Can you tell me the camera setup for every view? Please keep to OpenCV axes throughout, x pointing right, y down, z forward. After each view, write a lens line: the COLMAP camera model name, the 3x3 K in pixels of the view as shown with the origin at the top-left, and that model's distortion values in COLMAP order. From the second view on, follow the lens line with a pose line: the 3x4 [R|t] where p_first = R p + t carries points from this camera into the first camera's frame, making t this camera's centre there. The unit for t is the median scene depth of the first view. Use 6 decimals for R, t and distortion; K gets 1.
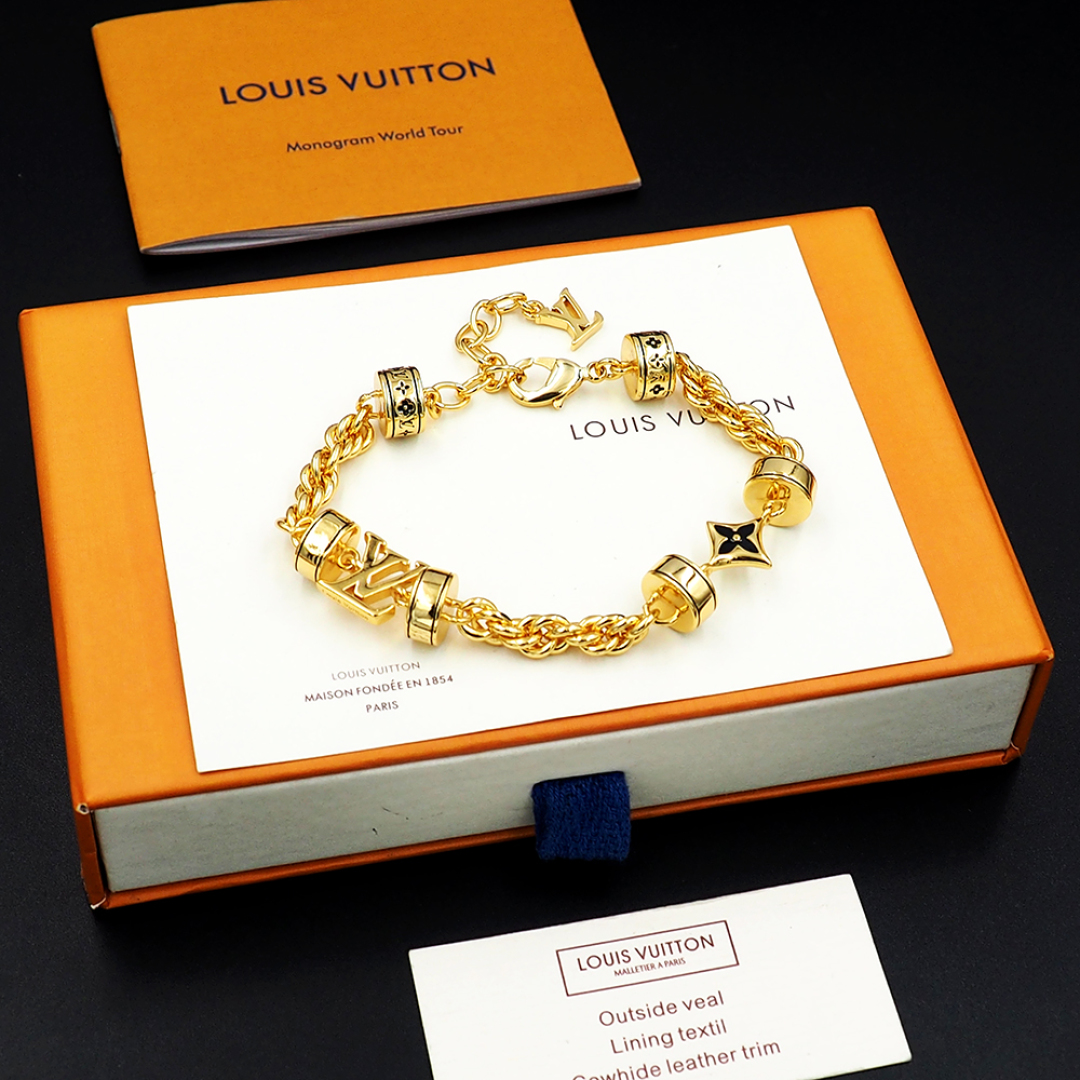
lens RADIAL K [[2655.5, 0, 540.0], [0, 2655.5, 540.0], [0, 0, 1]] dist [-0.007809, 0.046669]
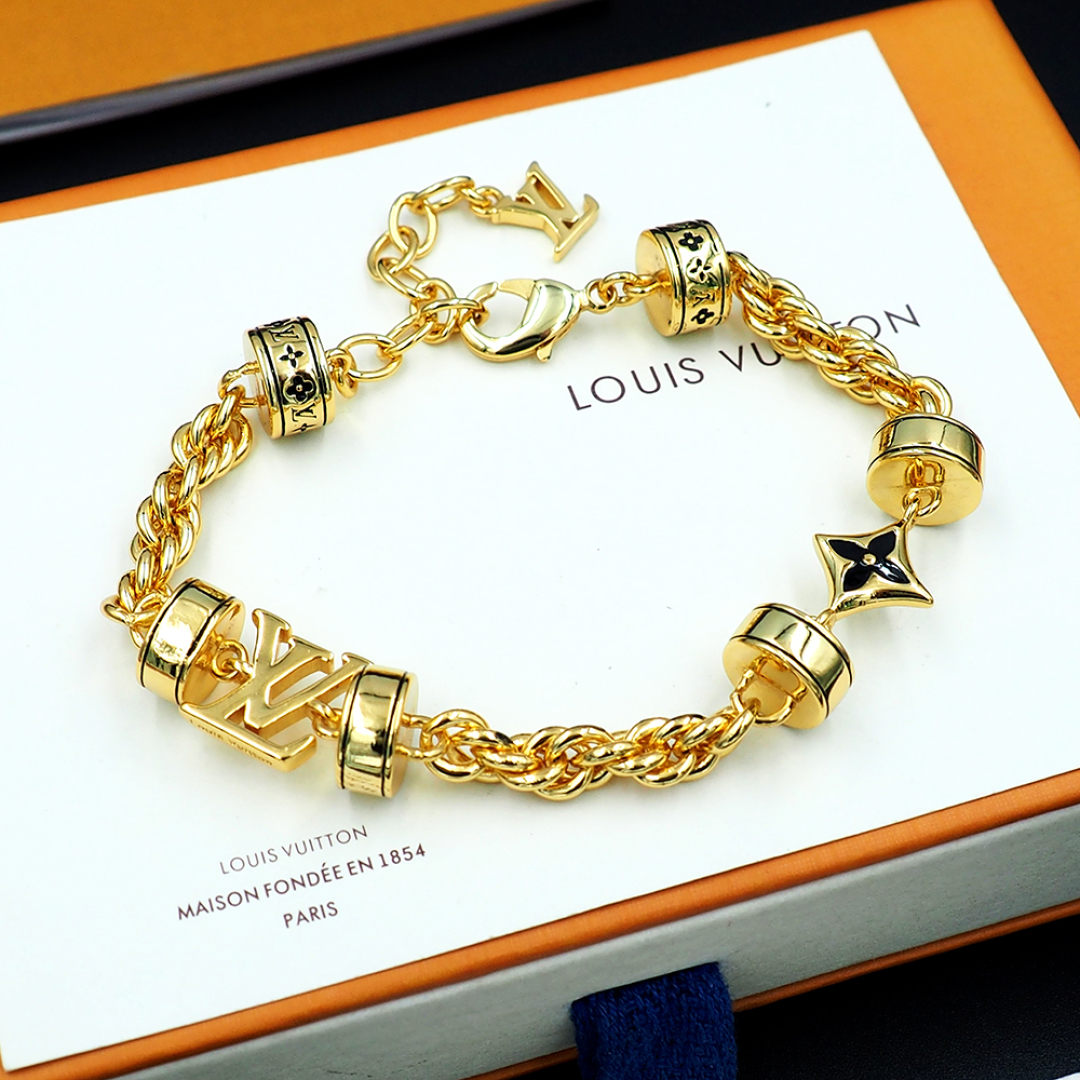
lens RADIAL K [[2655.5, 0, 540.0], [0, 2655.5, 540.0], [0, 0, 1]] dist [-0.007809, 0.046669]
pose [[0.995034, -0.093779, 0.033354, -0.019458], [0.091355, 0.993495, 0.067986, -0.051626], [-0.039512, -0.064601, 0.997129, 0.391260]]
